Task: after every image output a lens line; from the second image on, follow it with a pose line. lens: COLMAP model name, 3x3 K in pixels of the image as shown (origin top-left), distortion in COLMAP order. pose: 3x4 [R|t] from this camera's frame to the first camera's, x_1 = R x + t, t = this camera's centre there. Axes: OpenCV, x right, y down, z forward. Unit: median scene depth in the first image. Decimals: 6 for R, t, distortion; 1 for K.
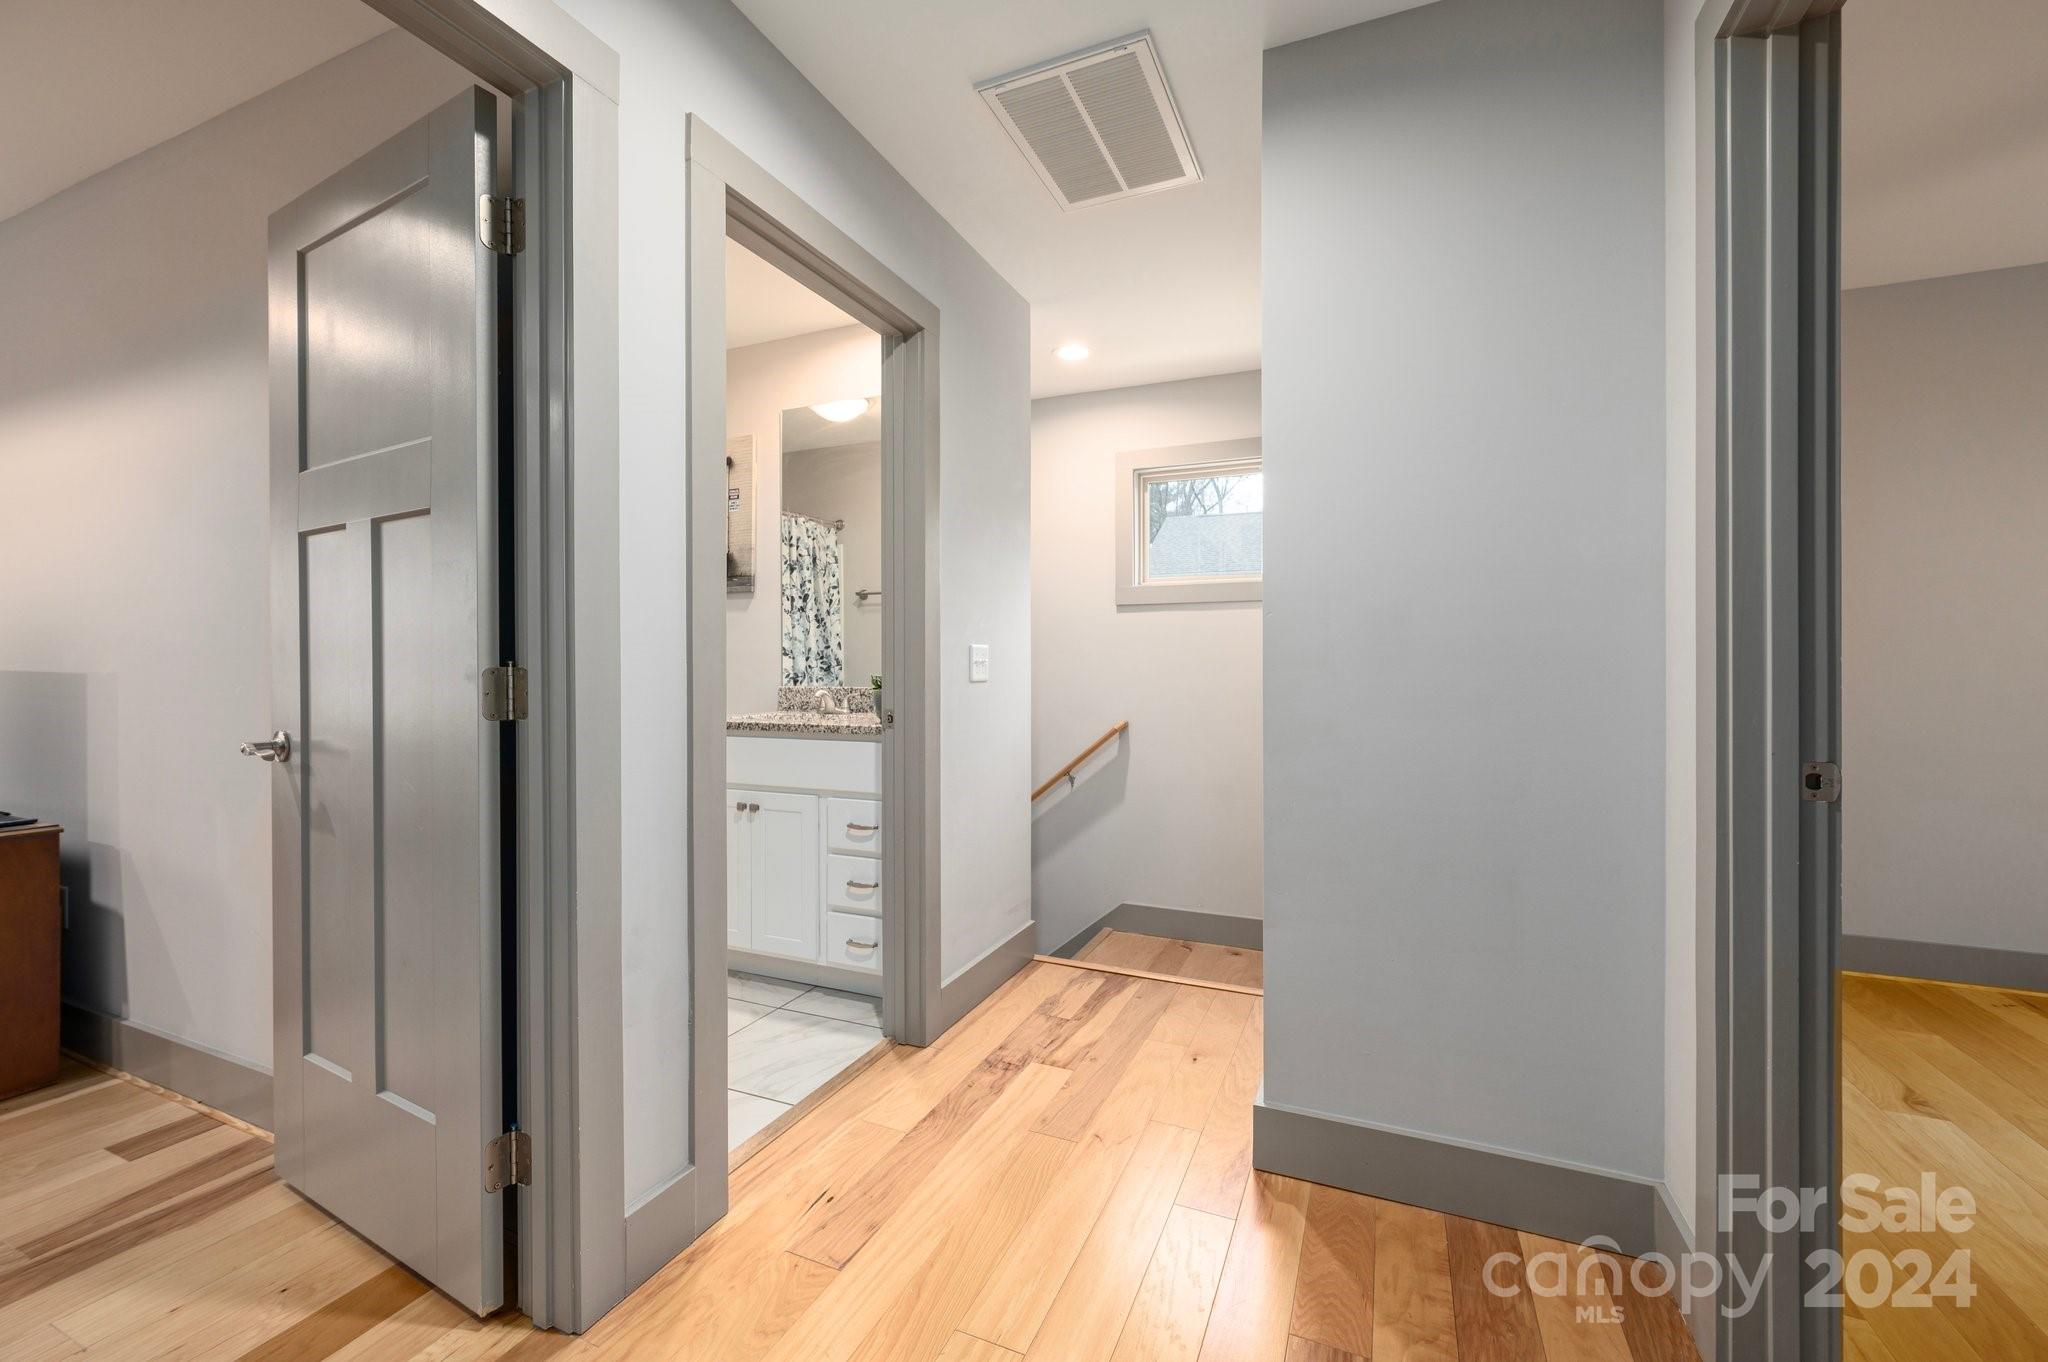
lens RADIAL K [[814.6, 0, 1021.9], [0, 814.6, 673.3], [0, 0, 1]] dist [-0.000080, -0.000065]
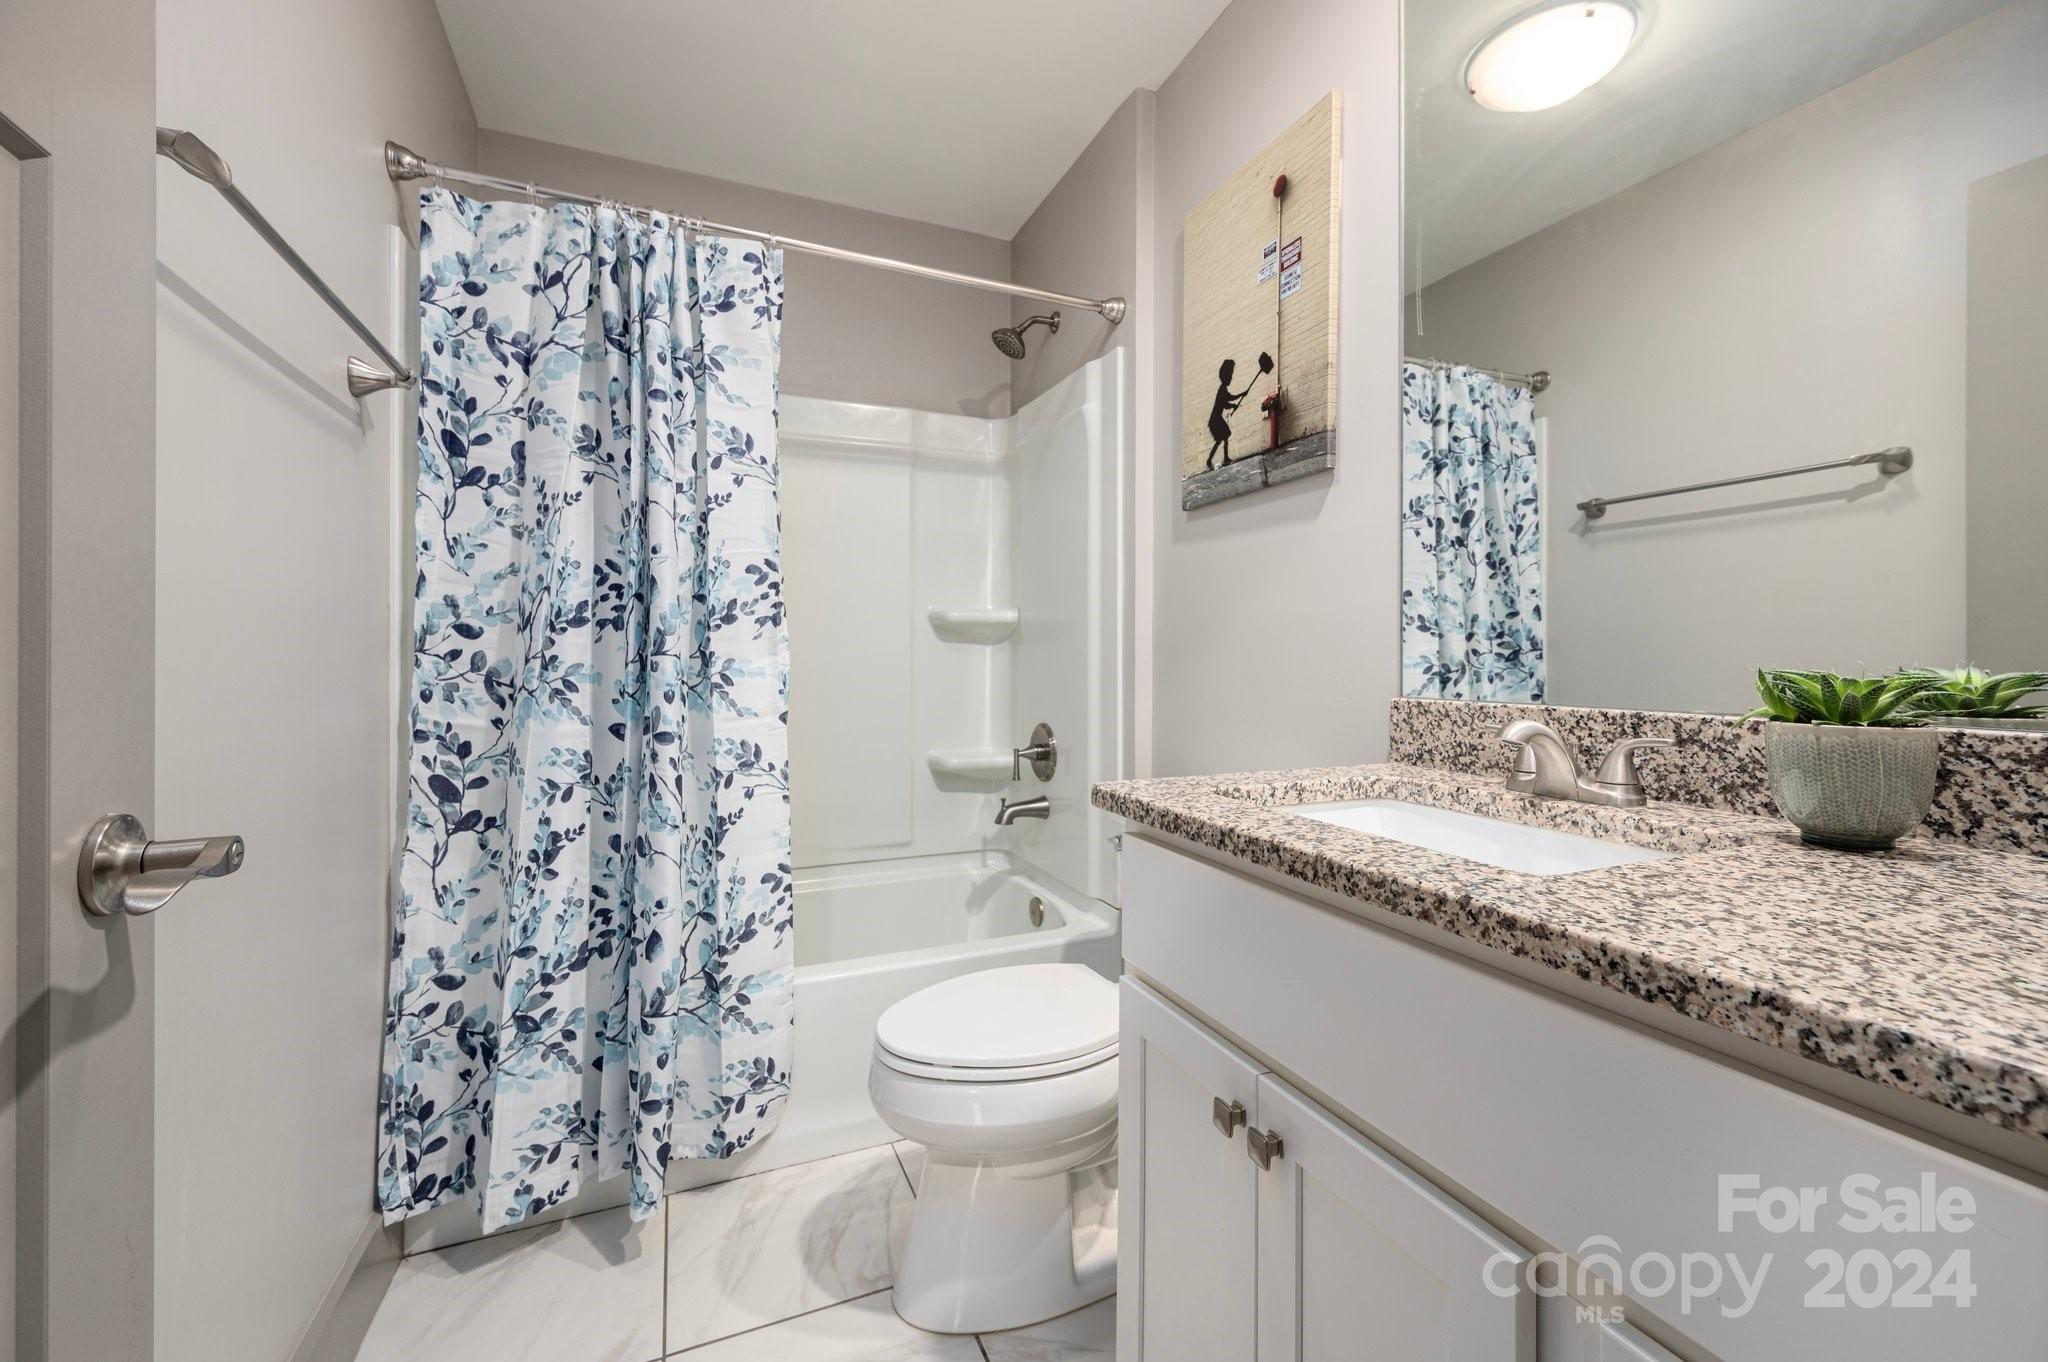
lens RADIAL K [[814.6, 0, 1013.1], [0, 814.6, 664.1], [0, 0, 1]] dist [-0.000080, -0.000065]
pose [[0.722355, 0.006168, -0.691495, -0.115127], [-0.006116, 0.999978, 0.002530, -0.000124], [0.691496, 0.002402, 0.722377, 0.426540]]
